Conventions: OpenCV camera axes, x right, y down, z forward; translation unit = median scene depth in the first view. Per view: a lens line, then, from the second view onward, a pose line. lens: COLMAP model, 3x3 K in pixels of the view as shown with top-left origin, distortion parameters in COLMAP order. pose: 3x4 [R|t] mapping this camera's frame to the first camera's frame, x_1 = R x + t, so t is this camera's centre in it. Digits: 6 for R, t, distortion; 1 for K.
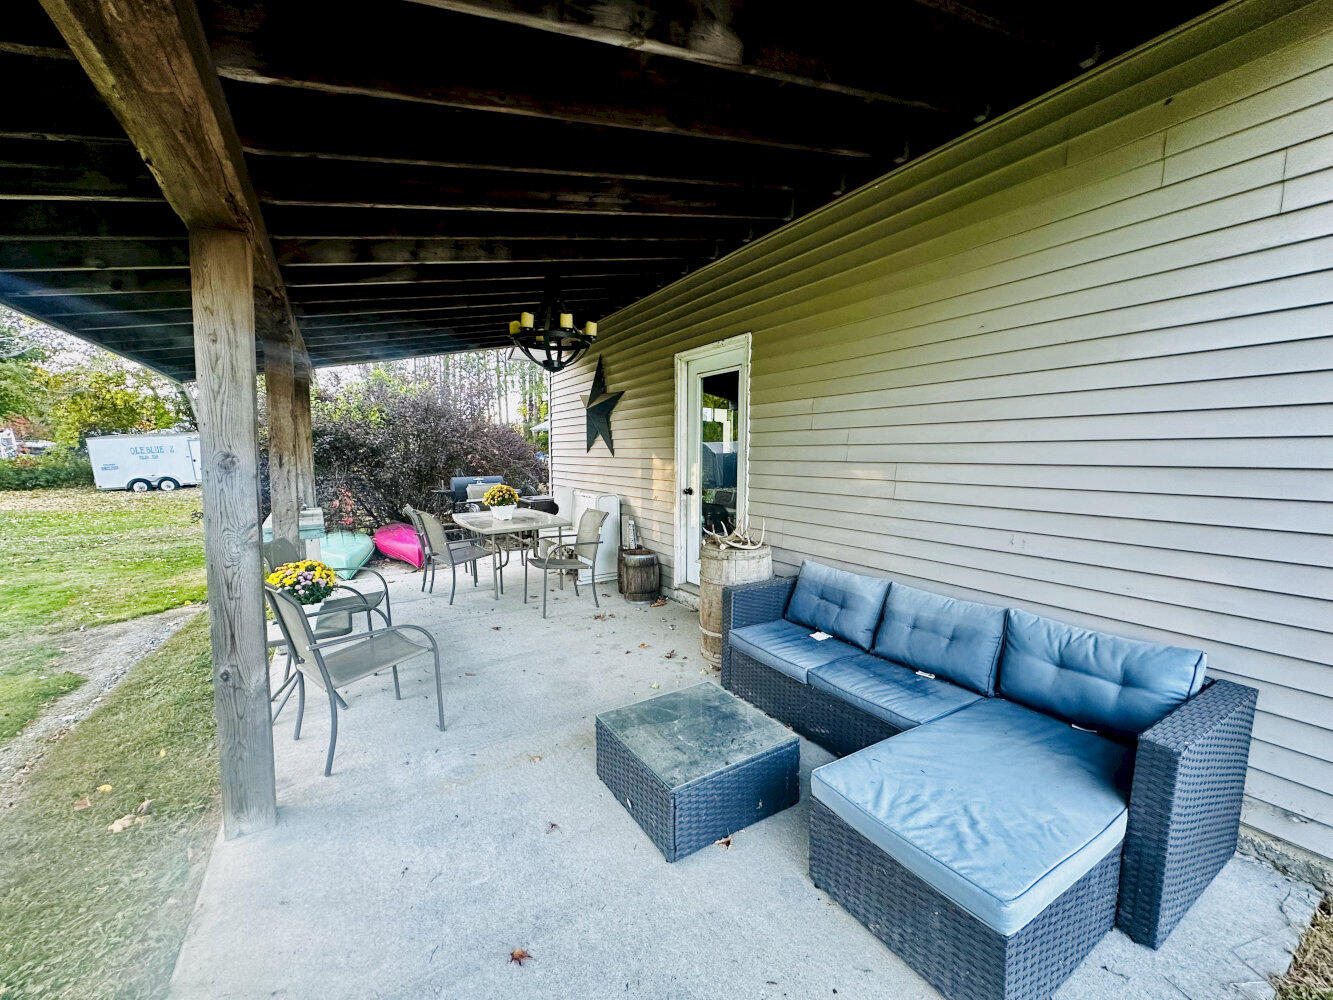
lens RADIAL K [[534.5, 0, 665.9], [0, 534.5, 500.6], [0, 0, 1]] dist [0.000090, -0.000169]
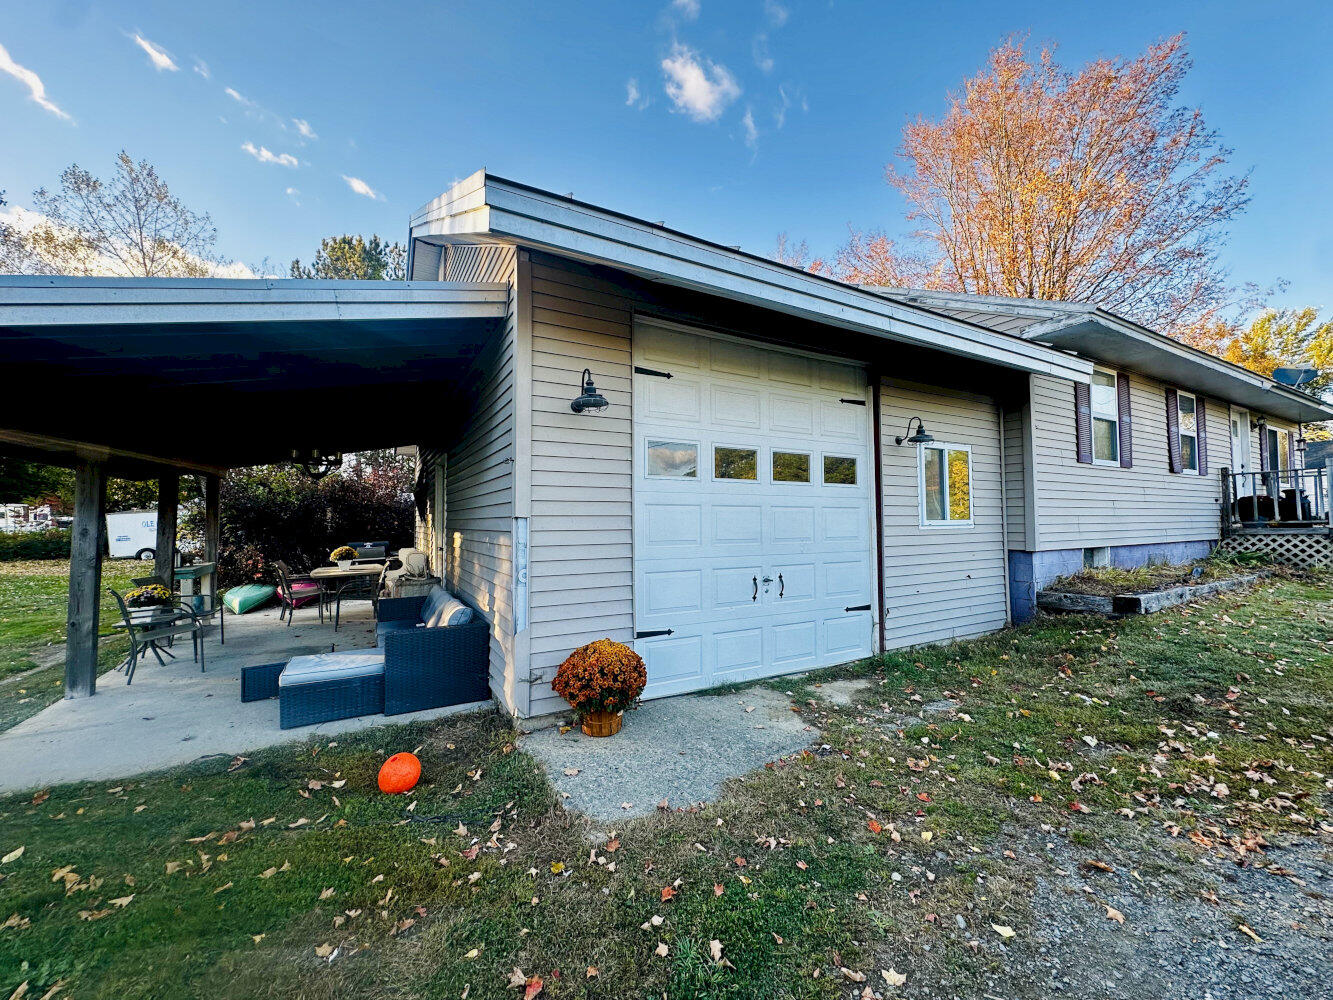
lens RADIAL K [[534.5, 0, 666.6], [0, 534.5, 497.8], [0, 0, 1]] dist [0.000090, -0.000169]
pose [[0.999480, -0.012853, -0.029581, 0.573546], [0.008932, 0.991595, -0.129072, 0.032831], [0.030991, 0.128741, 0.991194, -0.405755]]
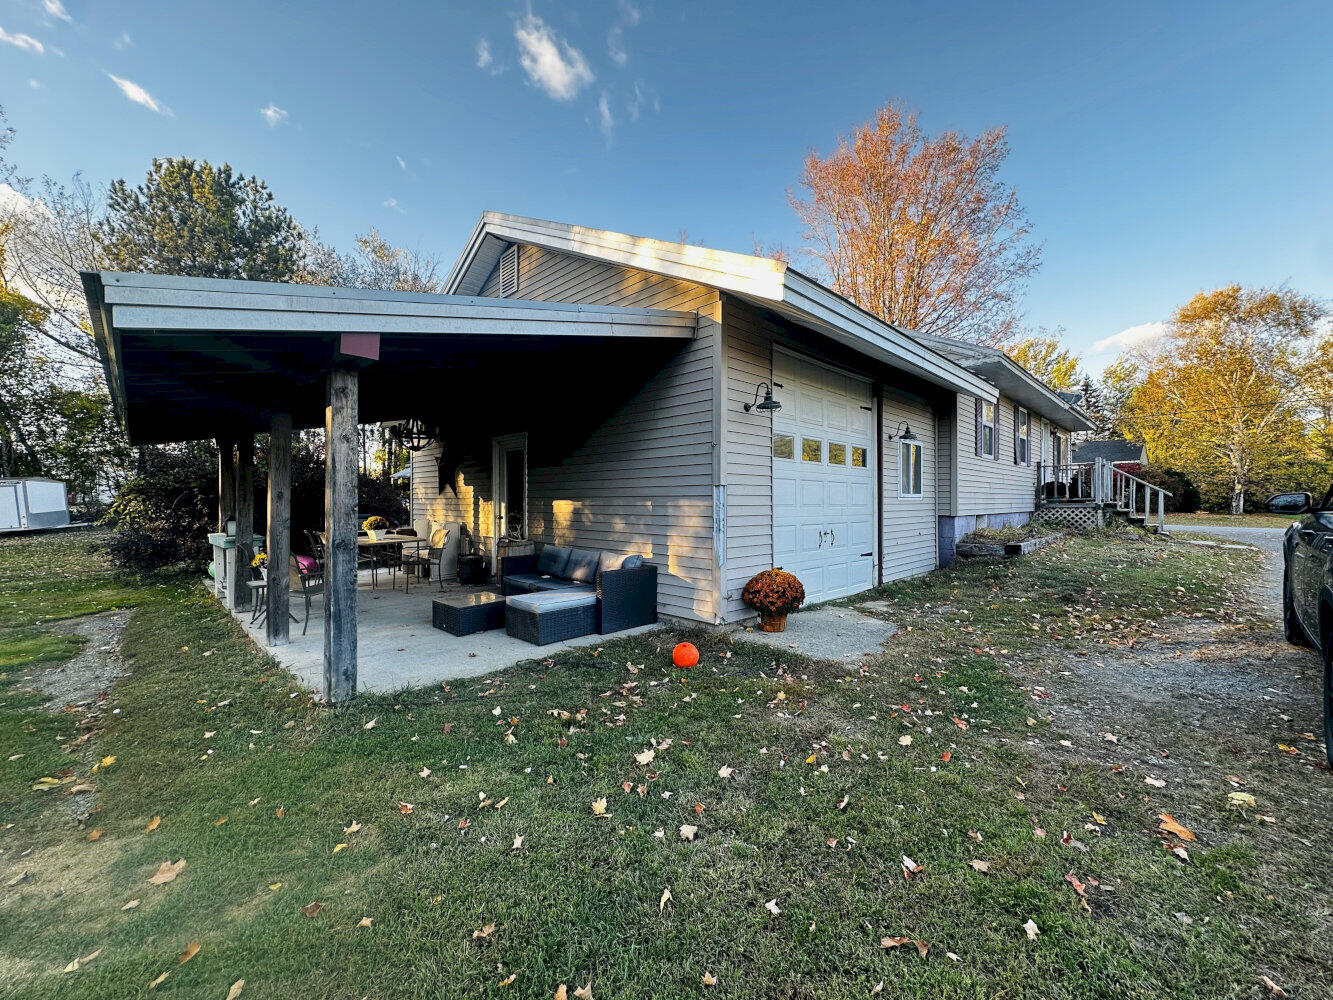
lens RADIAL K [[534.5, 0, 669.0], [0, 534.5, 498.0], [0, 0, 1]] dist [0.000090, -0.000169]
pose [[0.971234, -0.004277, 0.238090, 0.125089], [0.025878, 0.995813, -0.087675, 0.067274], [-0.236718, 0.091315, 0.967278, -0.609155]]
